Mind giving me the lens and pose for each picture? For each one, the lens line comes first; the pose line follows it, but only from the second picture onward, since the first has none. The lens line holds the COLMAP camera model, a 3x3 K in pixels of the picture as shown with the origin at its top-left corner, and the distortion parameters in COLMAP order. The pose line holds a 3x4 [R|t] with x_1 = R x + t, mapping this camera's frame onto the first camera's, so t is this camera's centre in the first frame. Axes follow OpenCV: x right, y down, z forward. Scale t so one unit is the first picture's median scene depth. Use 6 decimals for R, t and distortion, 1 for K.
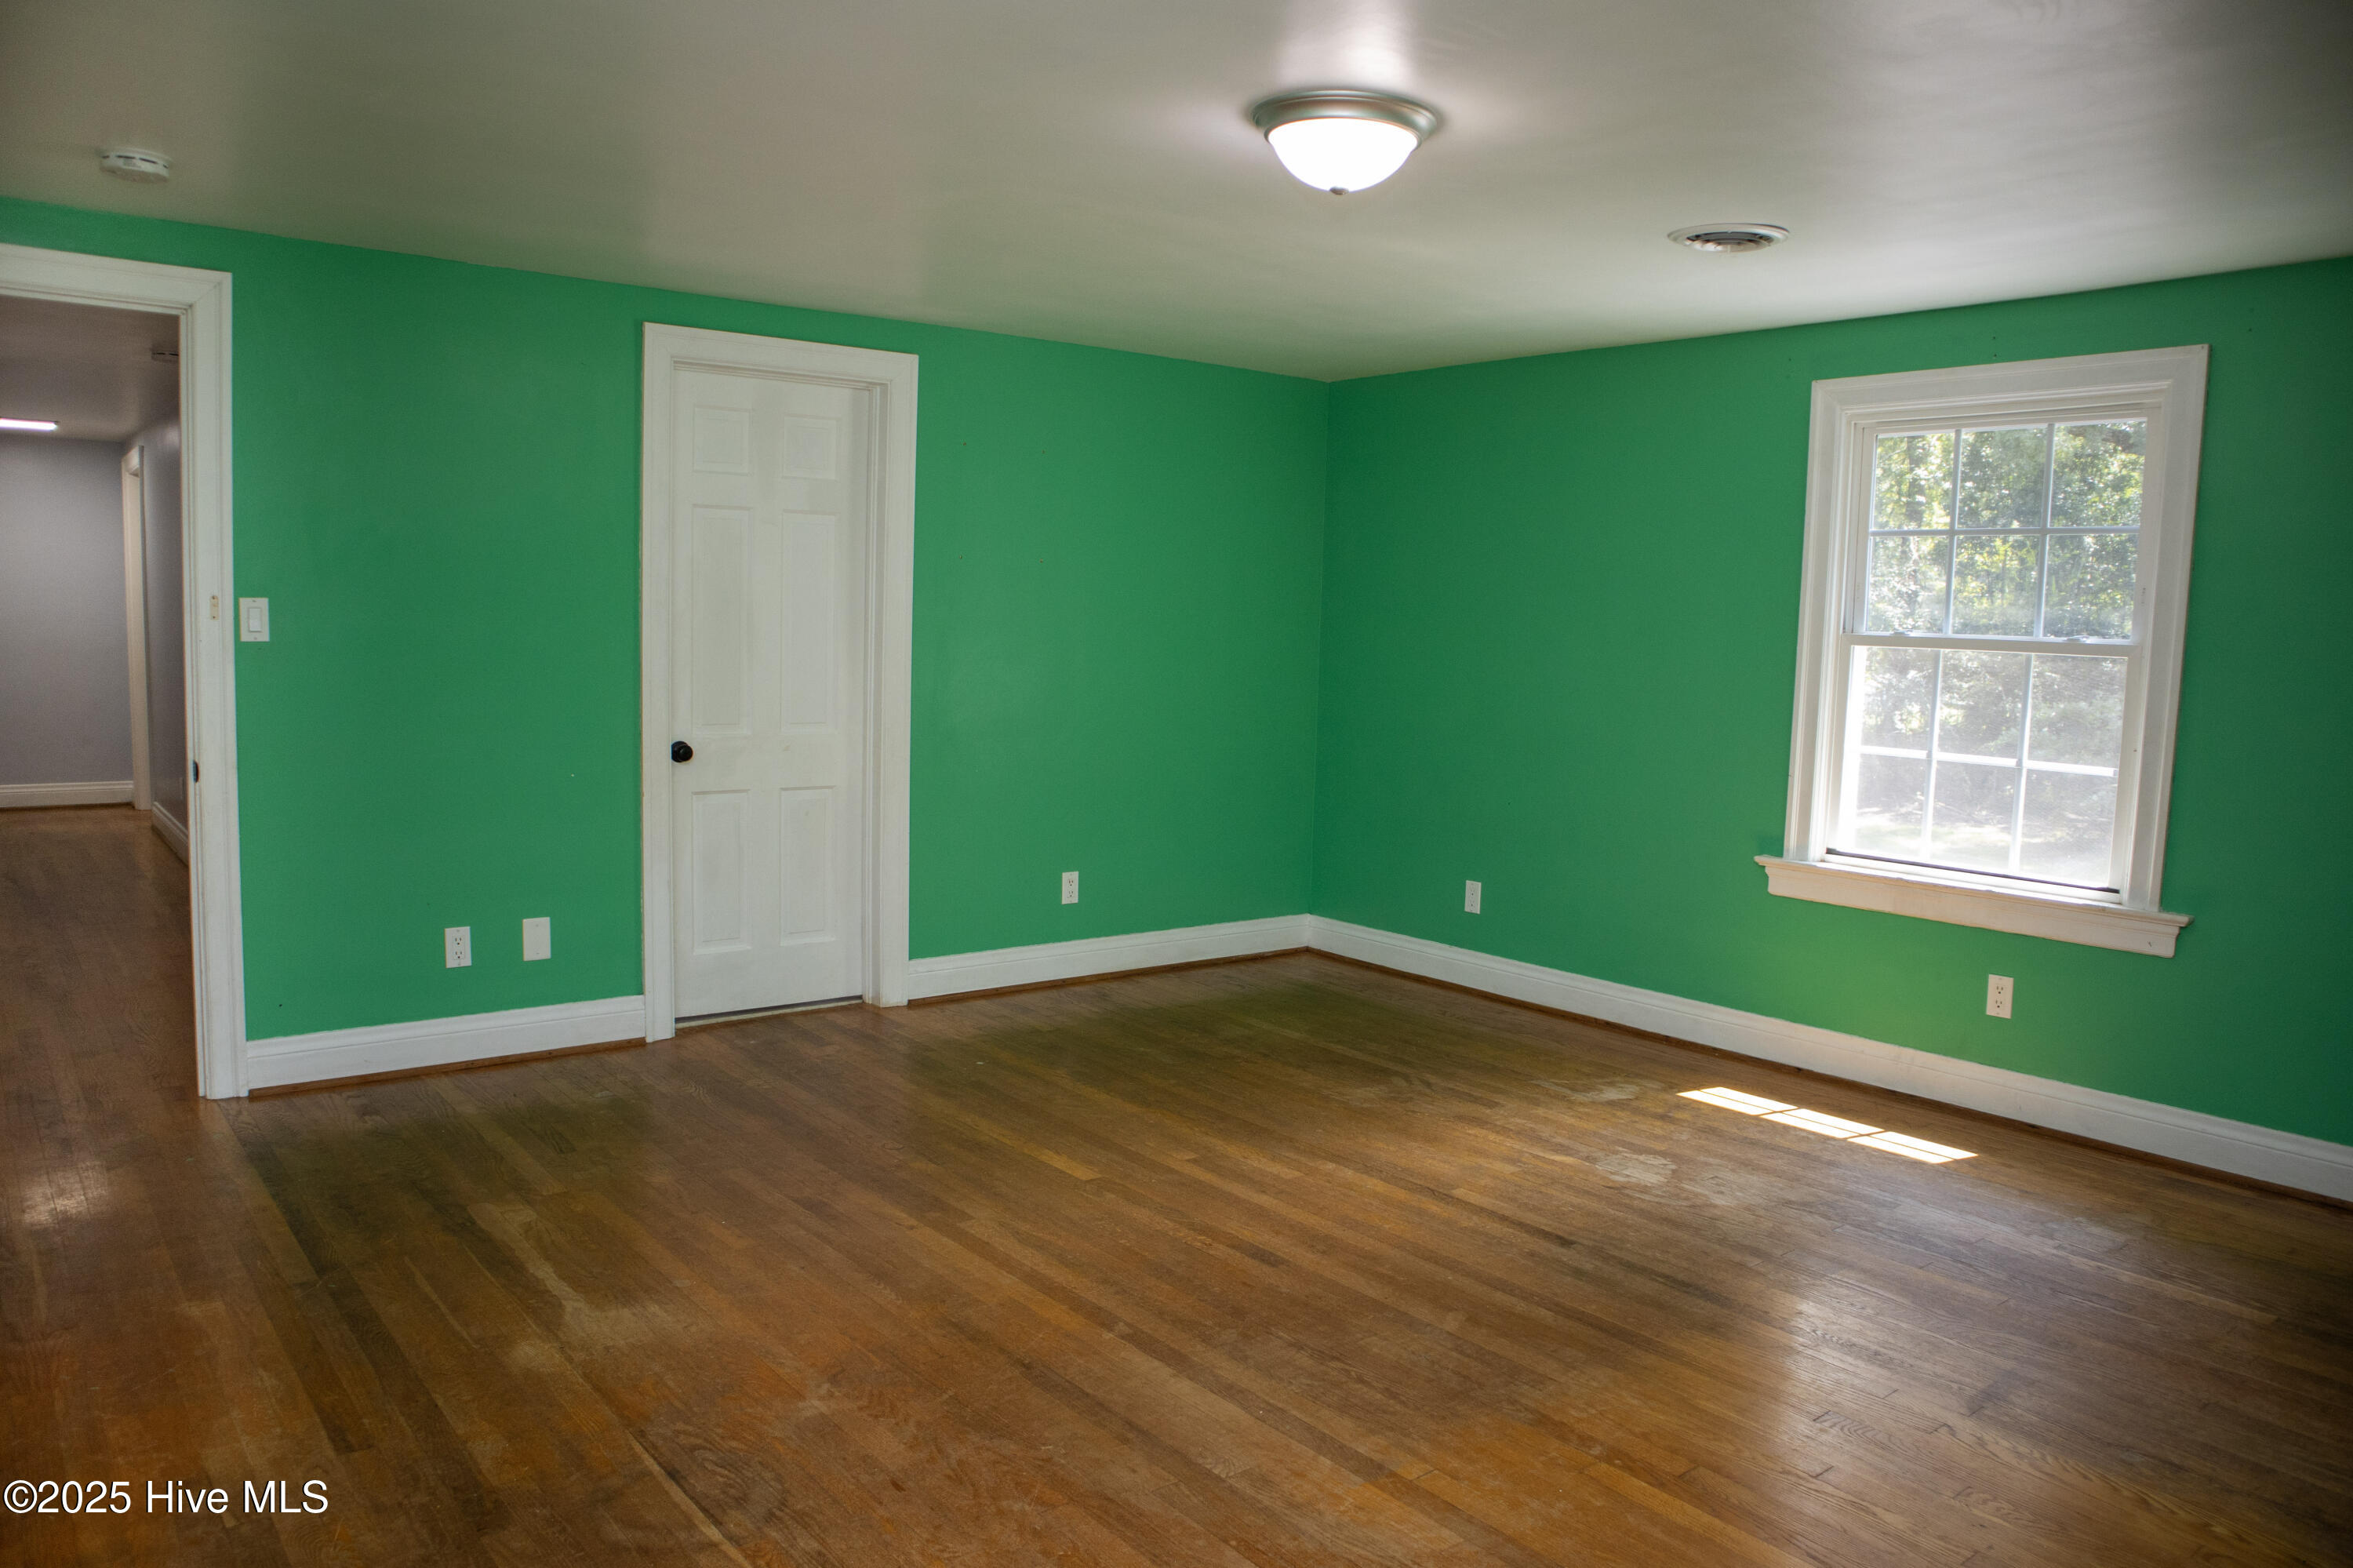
lens RADIAL K [[1632.7, 0, 1128.2], [0, 1632.7, 788.1], [0, 0, 1]] dist [-0.120940, 0.001291]
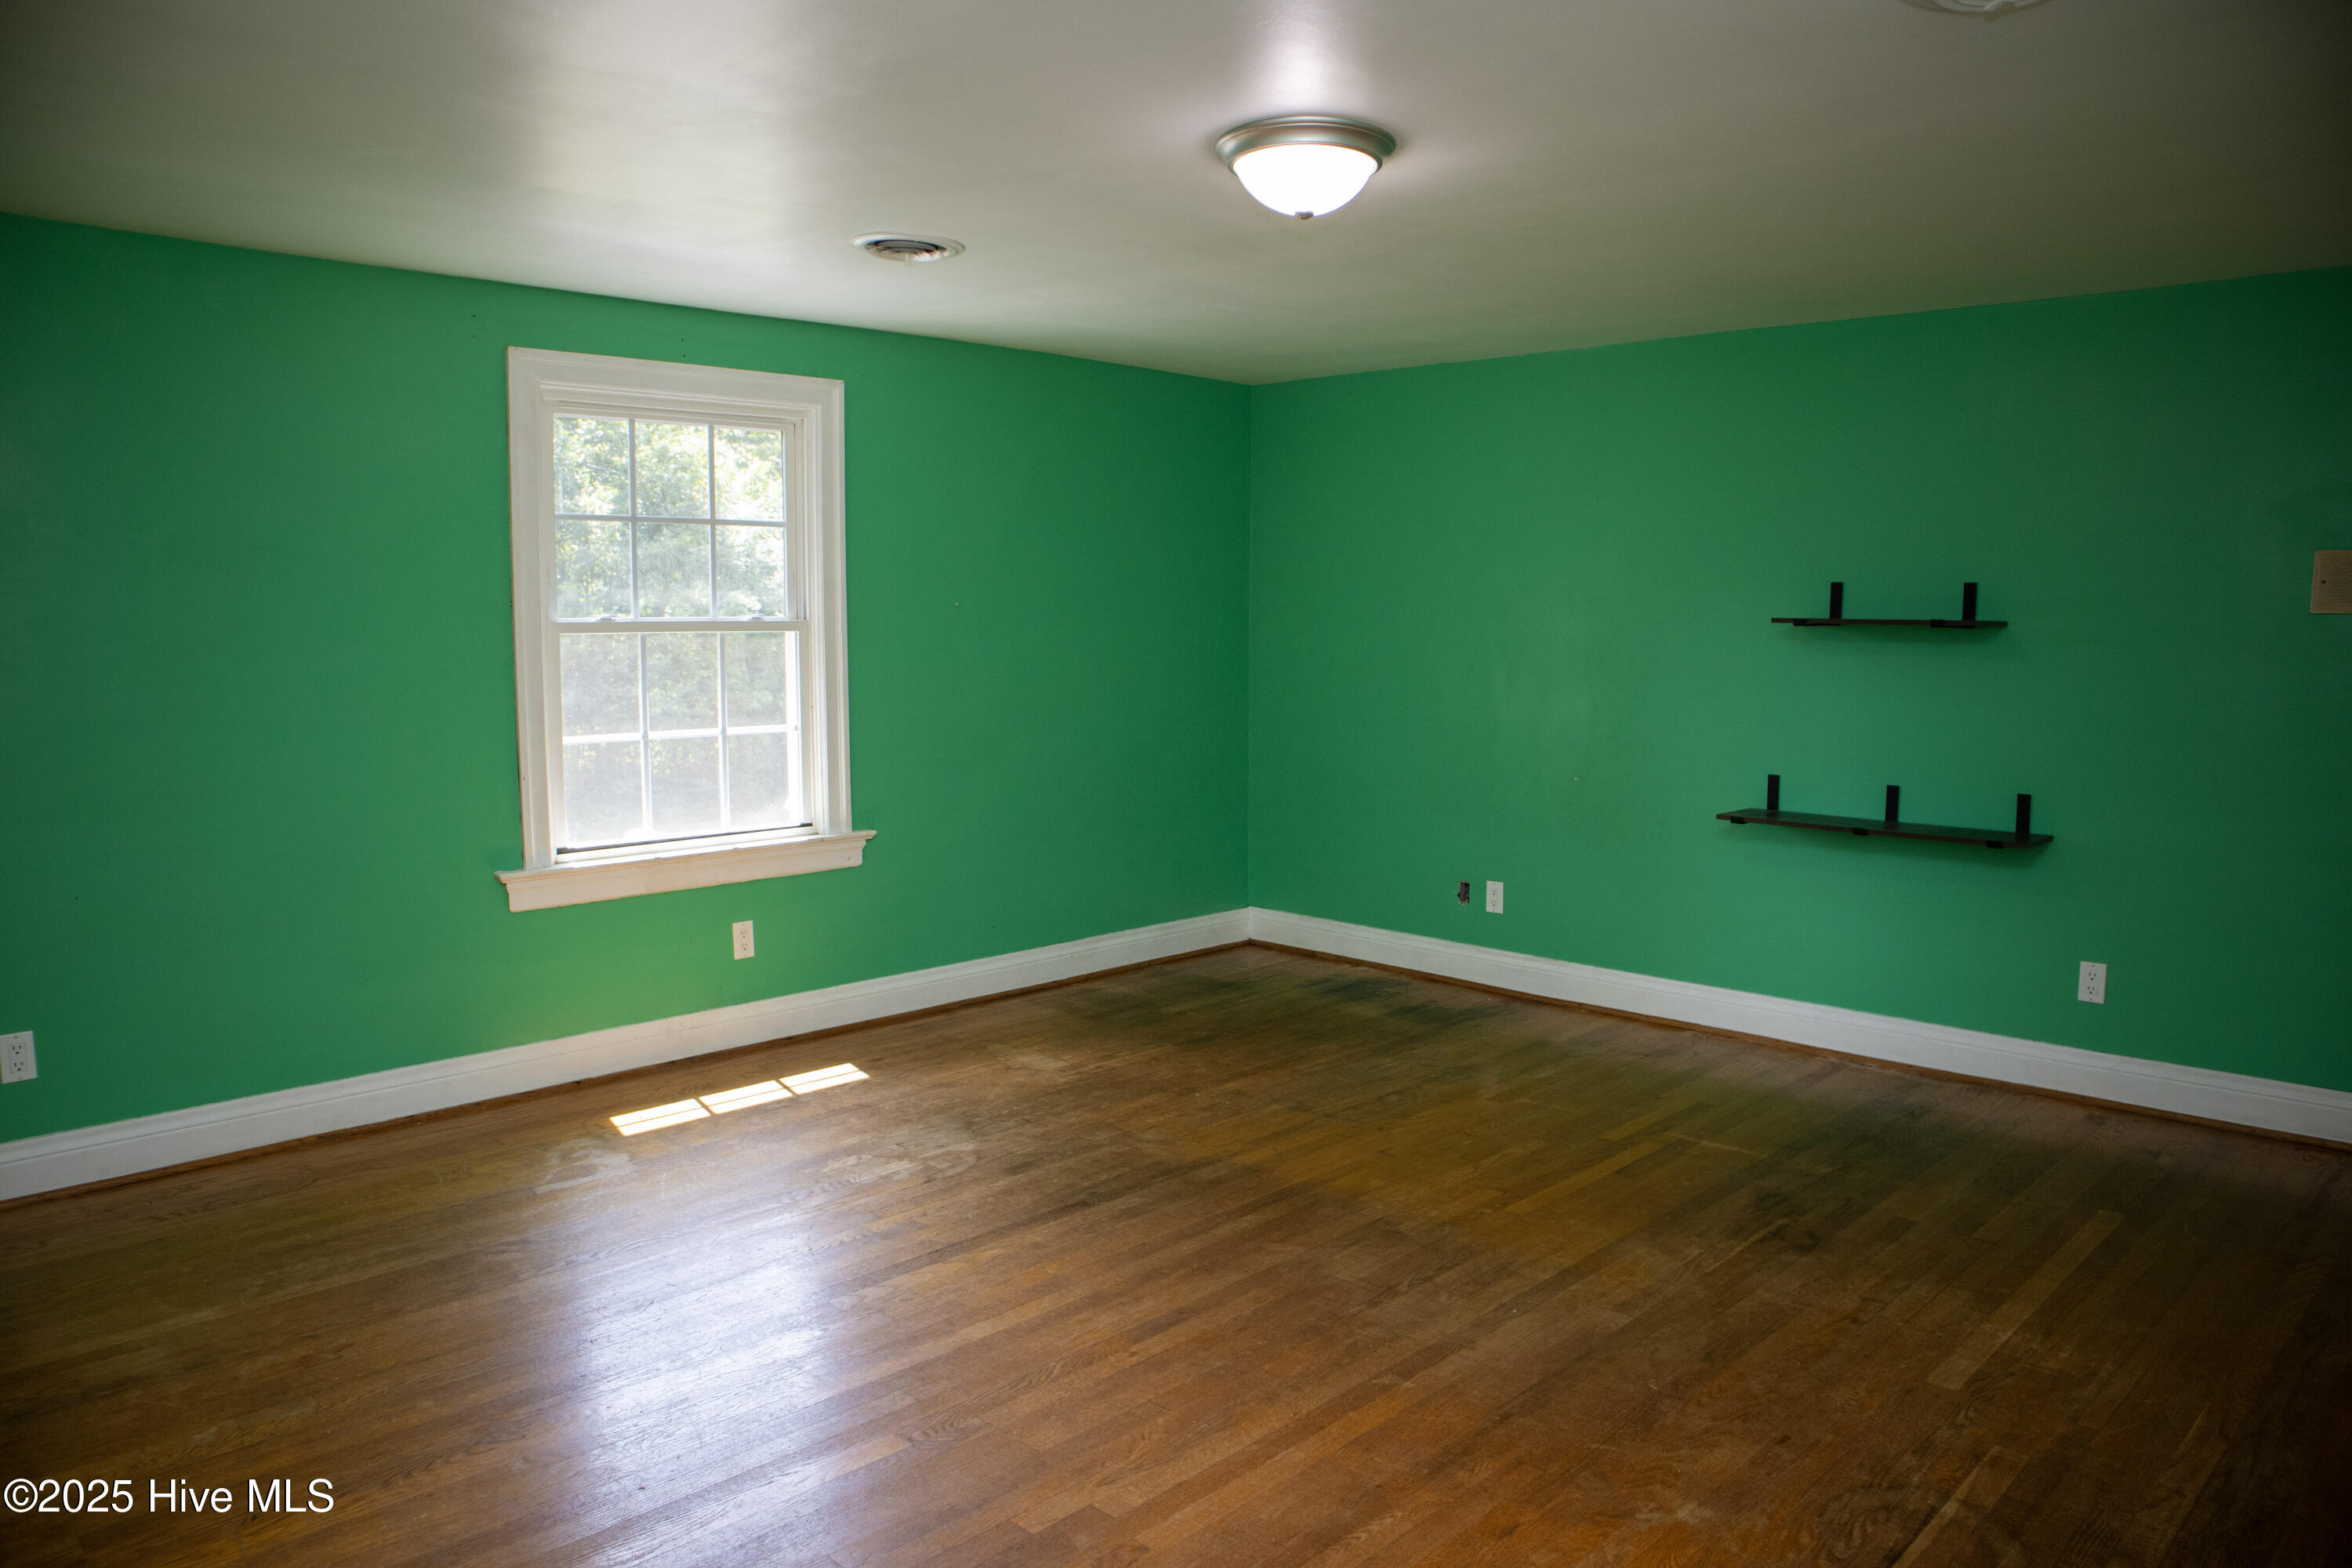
lens RADIAL K [[1691.5, 0, 1137.5], [0, 1691.5, 783.8], [0, 0, 1]] dist [-0.102748, 0.081764]
pose [[-0.153989, -0.133087, 0.979069, -0.724455], [0.090728, 0.984797, 0.148136, -0.144382], [-0.983898, 0.111640, -0.139573, 0.980566]]
